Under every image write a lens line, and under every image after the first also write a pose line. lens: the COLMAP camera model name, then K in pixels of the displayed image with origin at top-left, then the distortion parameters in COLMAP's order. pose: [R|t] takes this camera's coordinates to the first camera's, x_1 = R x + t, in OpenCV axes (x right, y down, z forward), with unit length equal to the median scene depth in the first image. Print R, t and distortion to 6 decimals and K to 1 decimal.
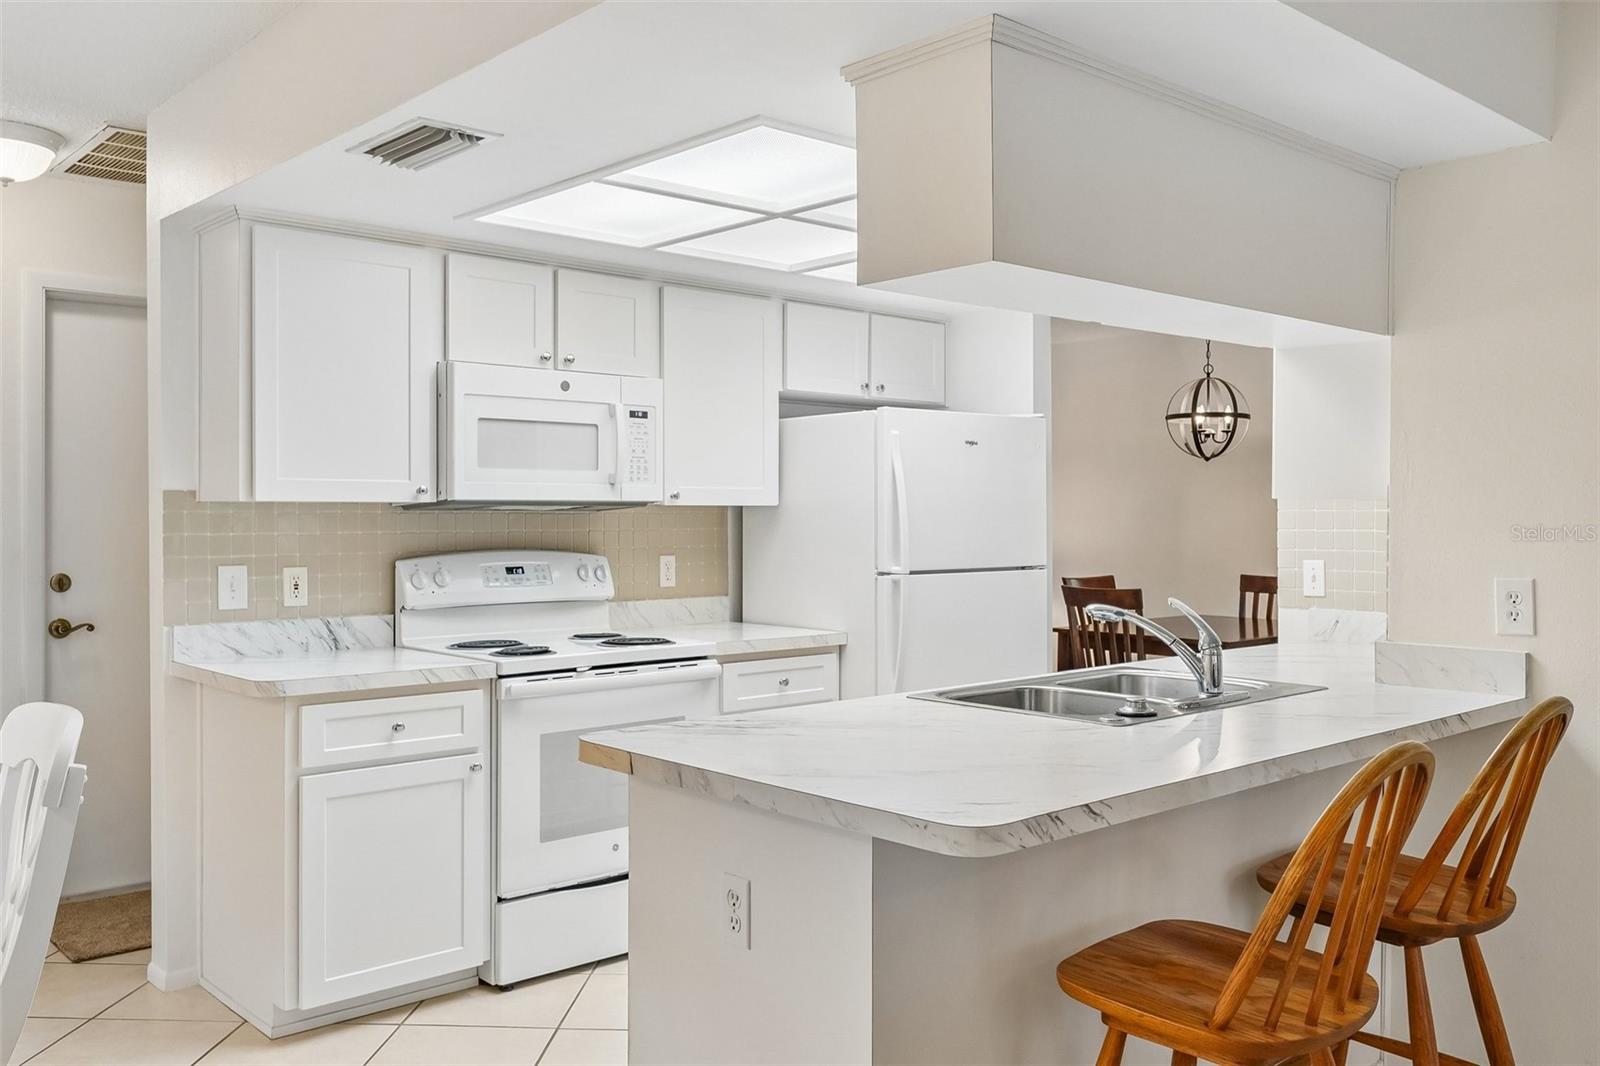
lens RADIAL K [[1308.9, 0, 813.5], [0, 1308.9, 527.8], [0, 0, 1]] dist [0.022687, -0.017605]
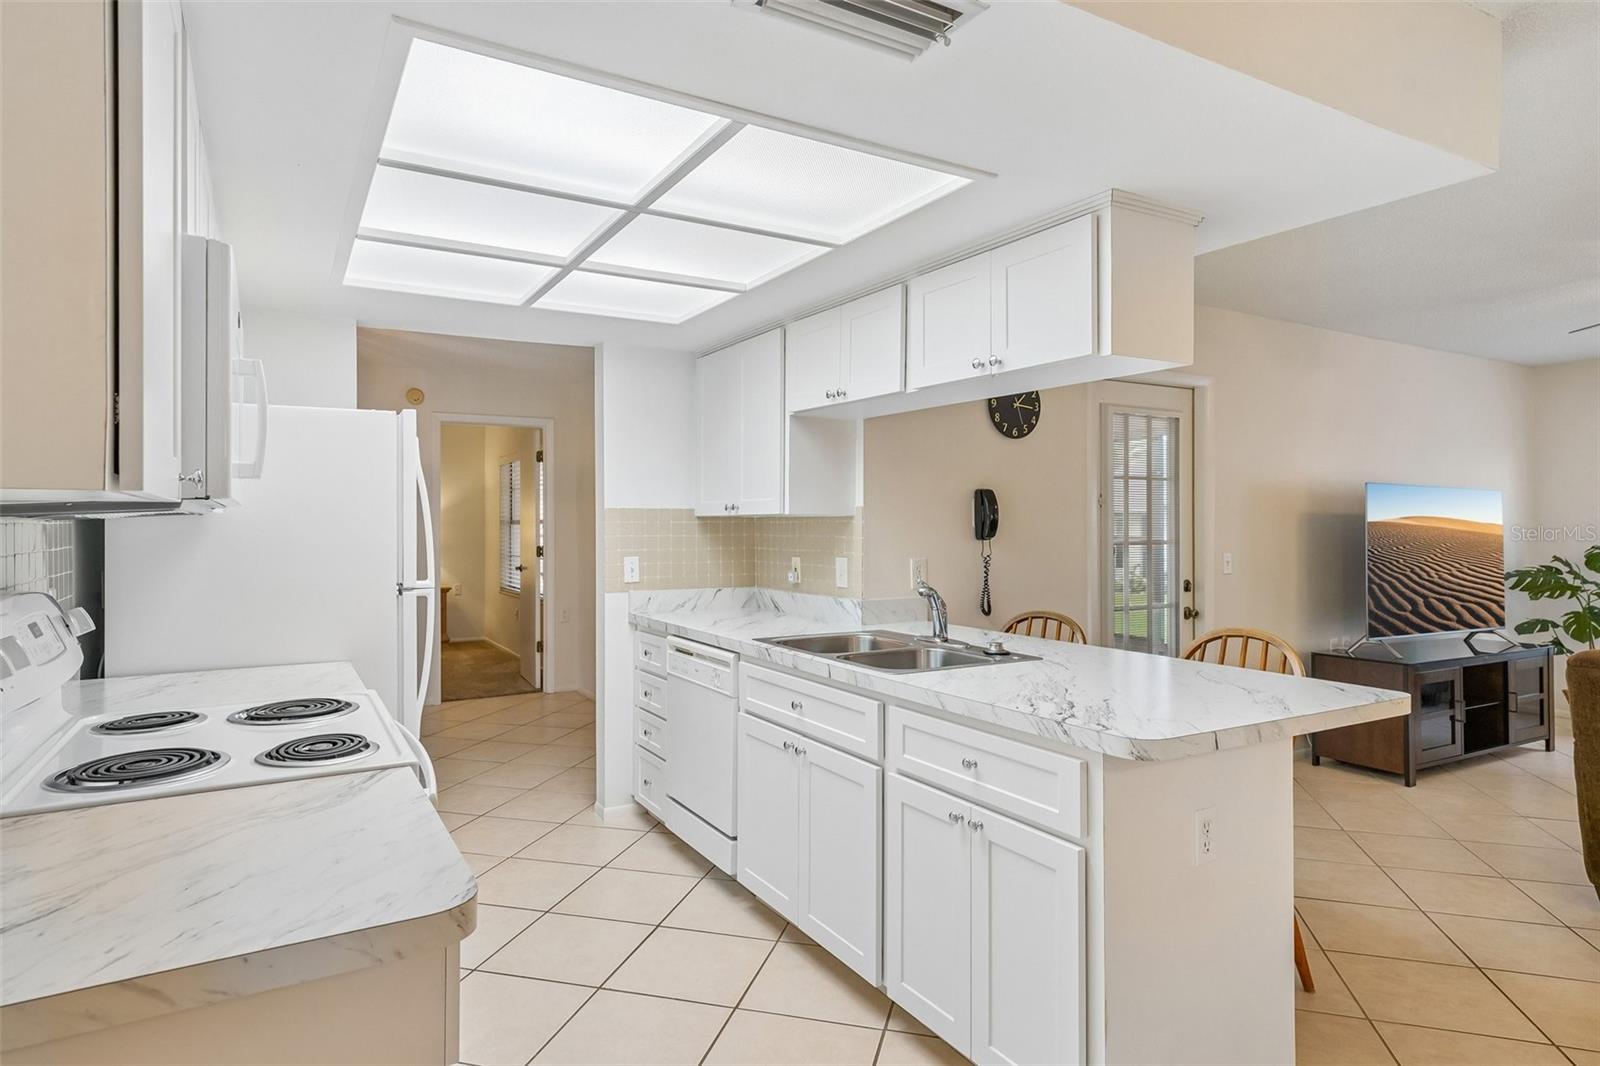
lens RADIAL K [[897.8, 0, 790.7], [0, 897.8, 519.3], [0, 0, 1]] dist [0.014227, 0.002470]
pose [[0.221879, 0.004119, 0.975065, -0.548329], [0.010852, 0.999919, -0.006693, -0.008021], [-0.975014, 0.012066, 0.221817, 0.650087]]
